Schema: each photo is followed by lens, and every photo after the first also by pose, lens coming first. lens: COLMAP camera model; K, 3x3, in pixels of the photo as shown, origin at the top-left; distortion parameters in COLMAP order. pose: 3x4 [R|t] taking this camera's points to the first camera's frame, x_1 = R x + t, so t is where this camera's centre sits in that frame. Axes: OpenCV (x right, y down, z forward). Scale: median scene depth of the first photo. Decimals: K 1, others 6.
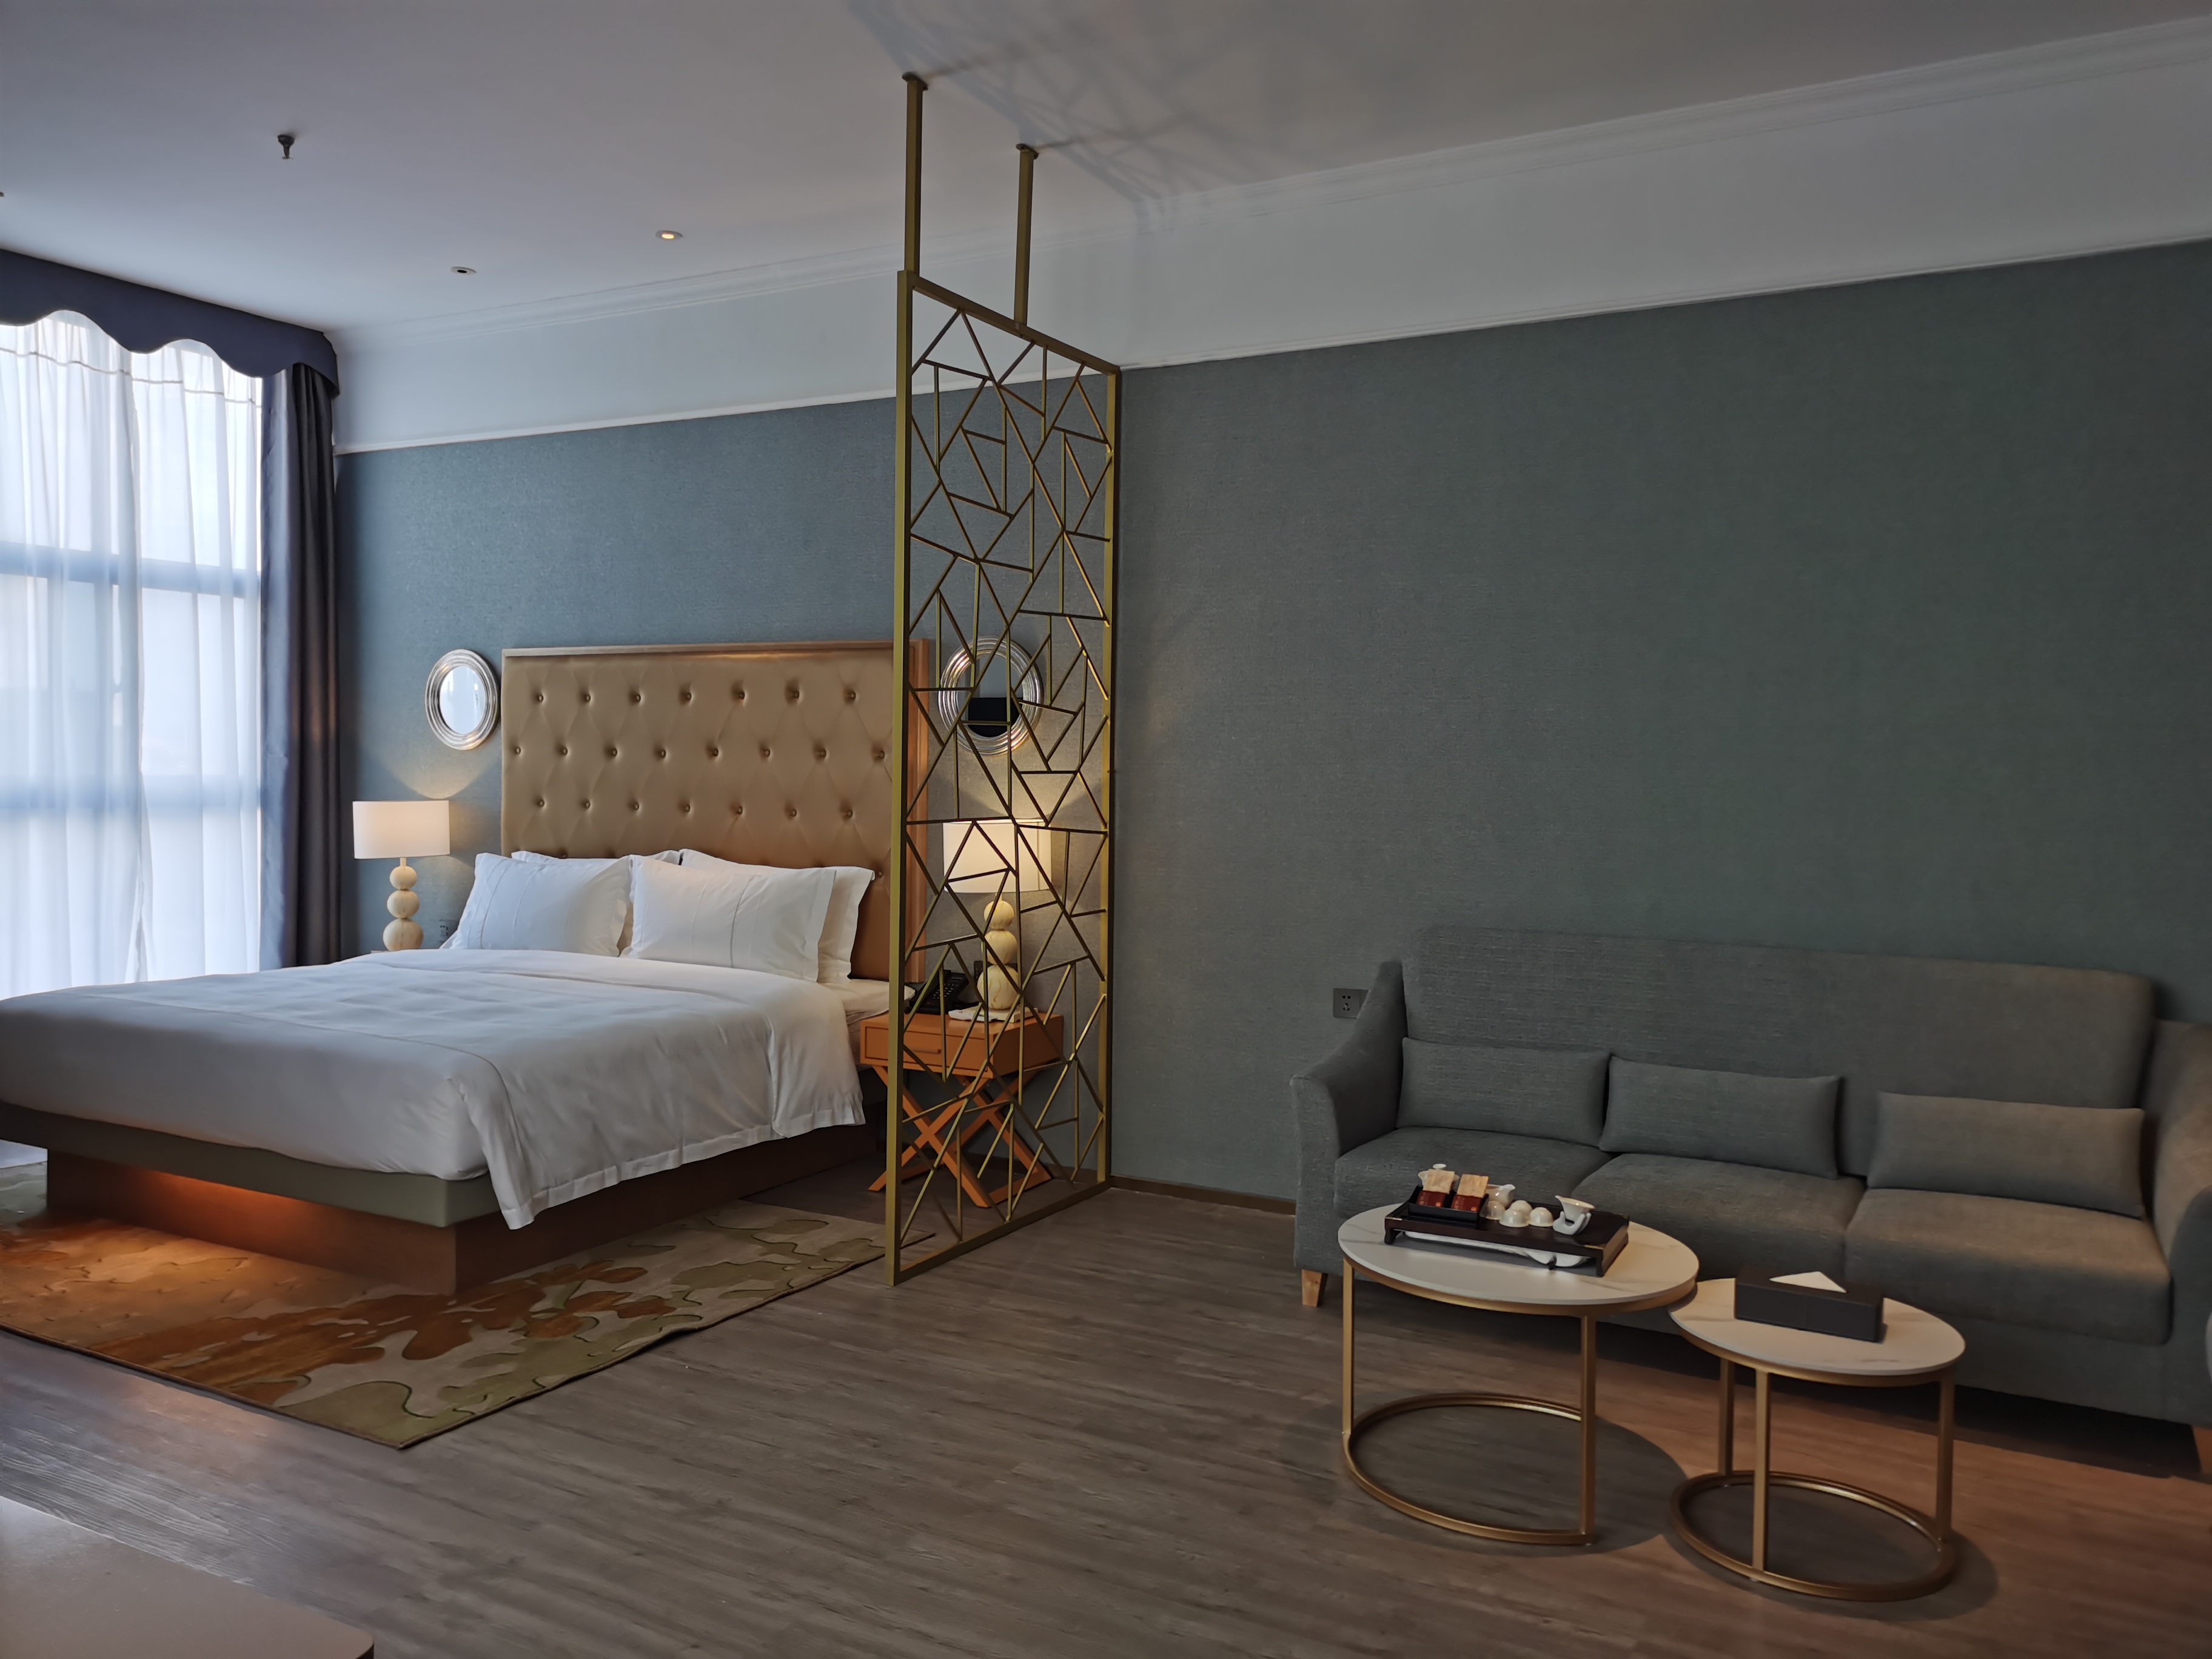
lens RADIAL K [[1708.0, 0, 1120.9], [0, 1708.0, 819.1], [0, 0, 1]] dist [0.060489, -0.039246]
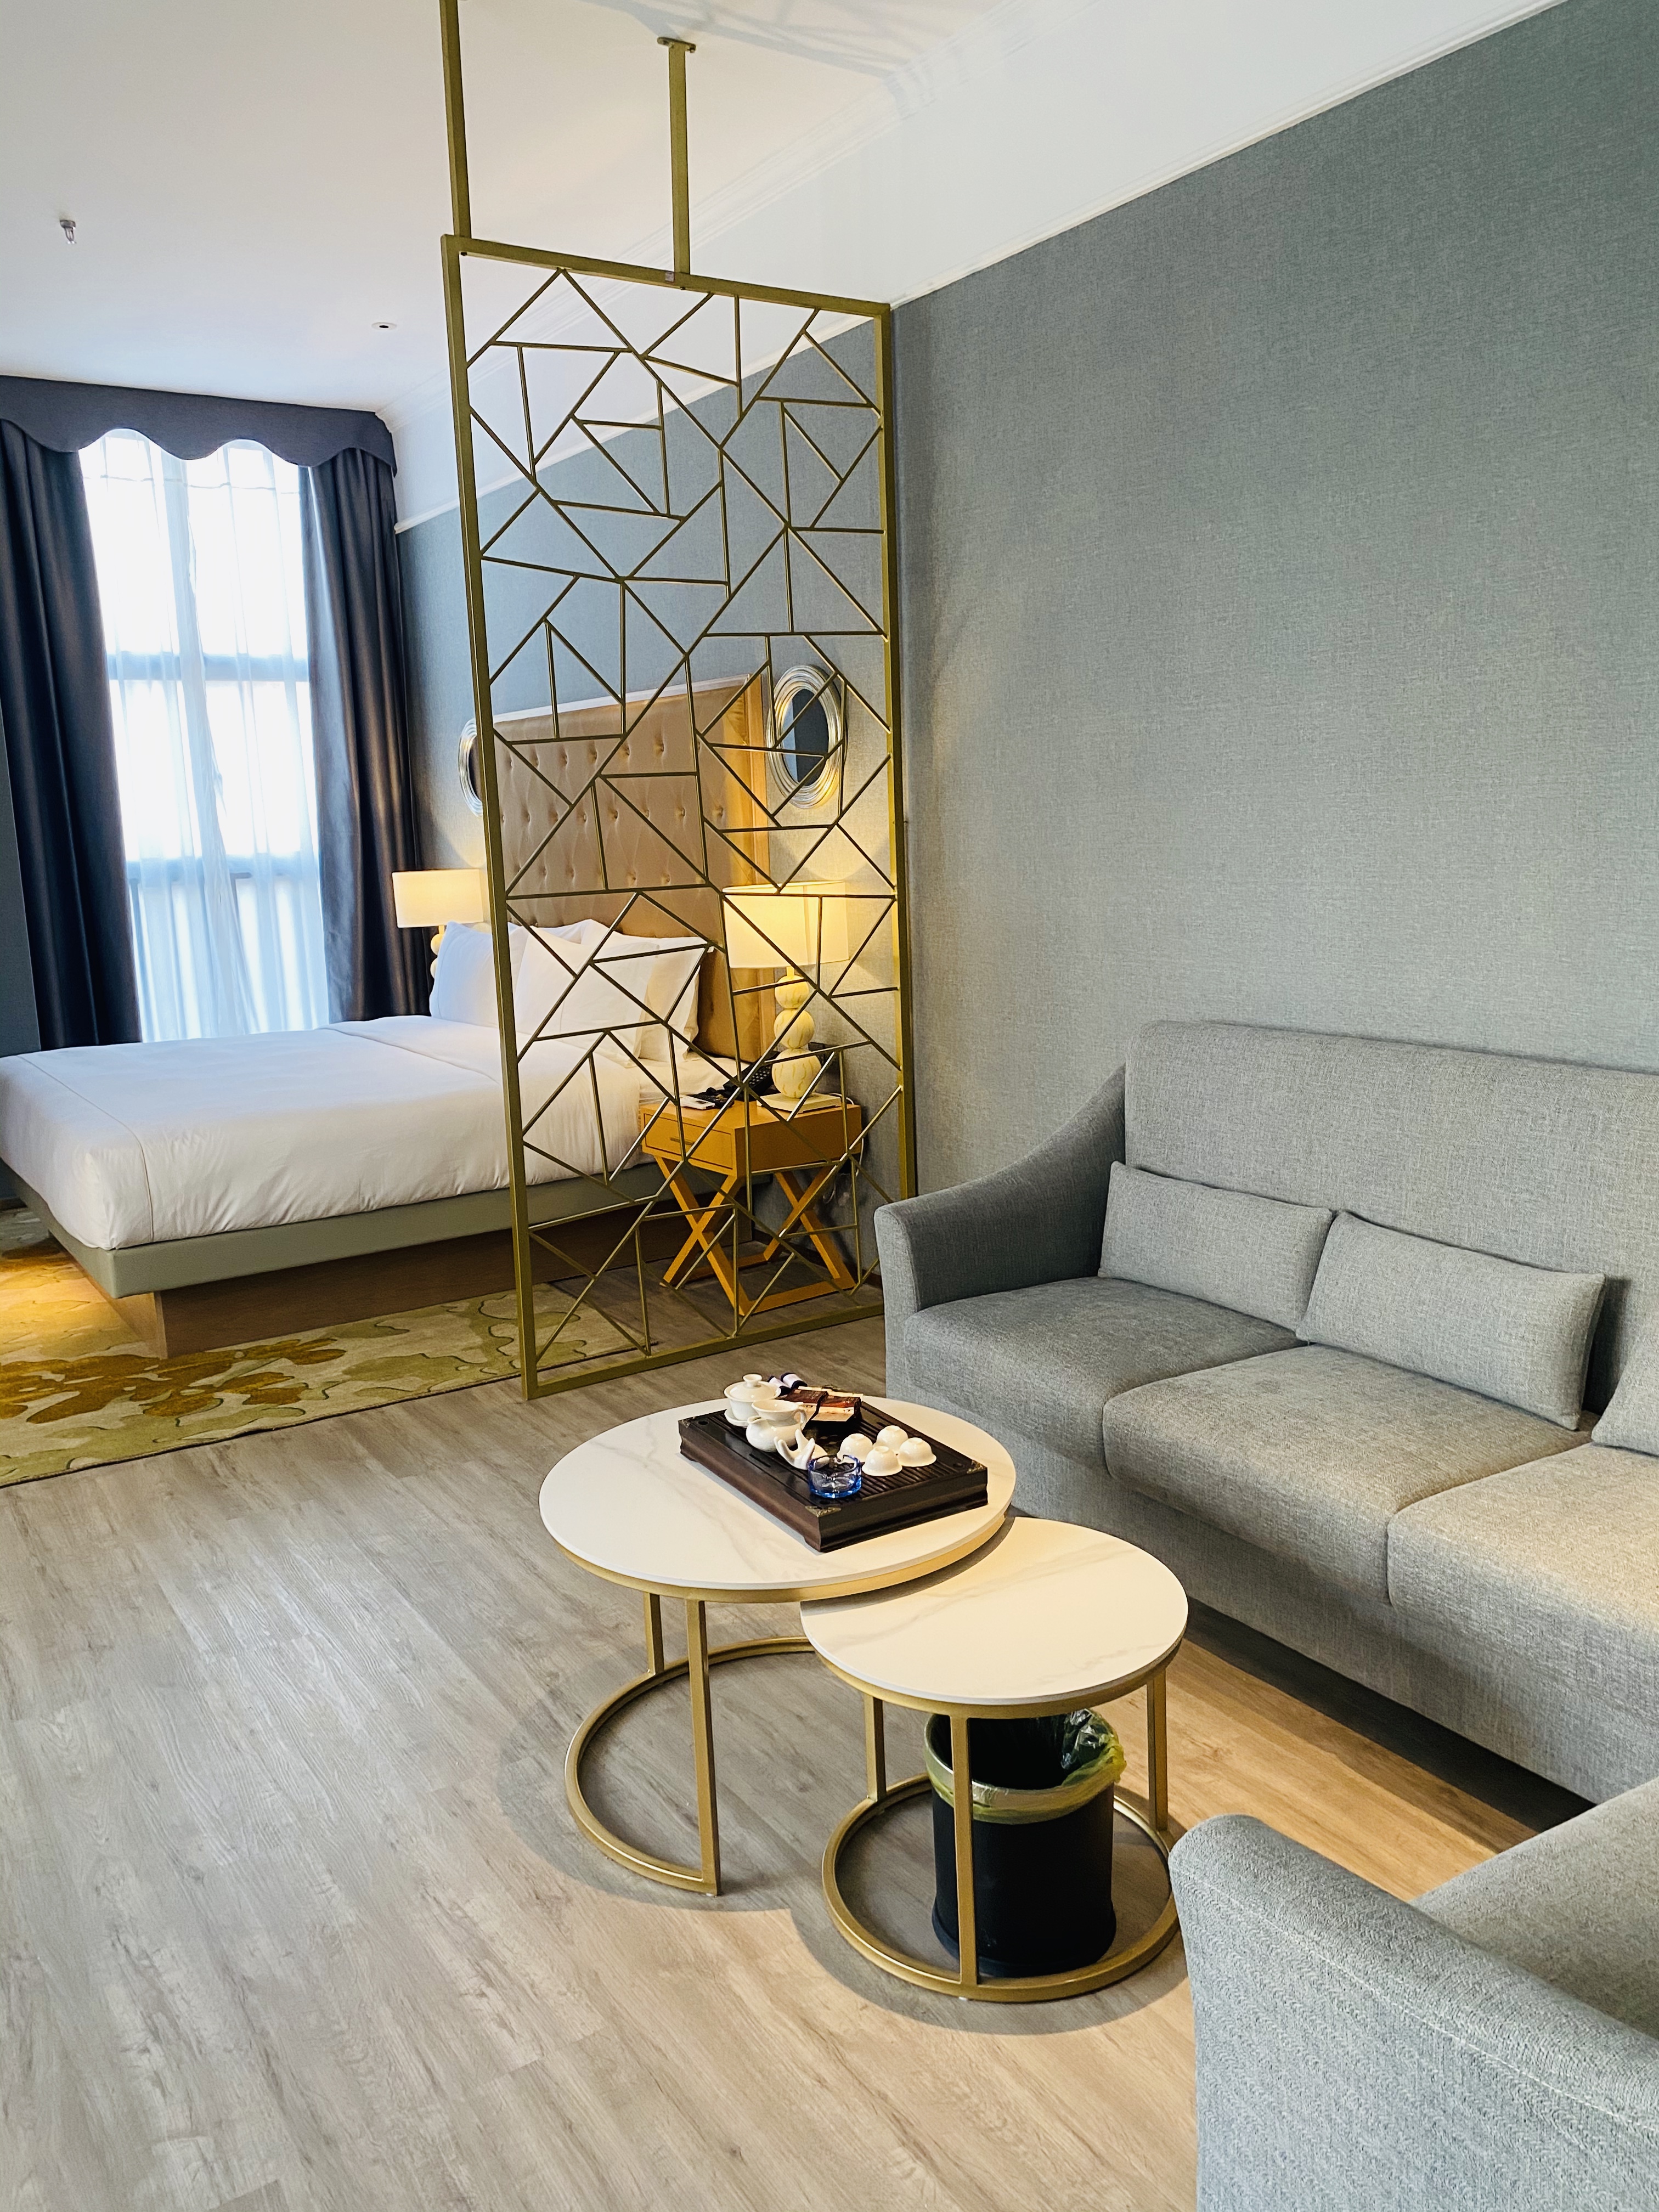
lens RADIAL K [[1697.0, 0, 841.9], [0, 1697.0, 1107.7], [0, 0, 1]] dist [0.032003, -0.027832]
pose [[0.882683, 0.037706, -0.468454, 0.400863], [0.031717, 0.989725, 0.139425, -0.006641], [0.468898, -0.137926, 0.872417, 0.272469]]
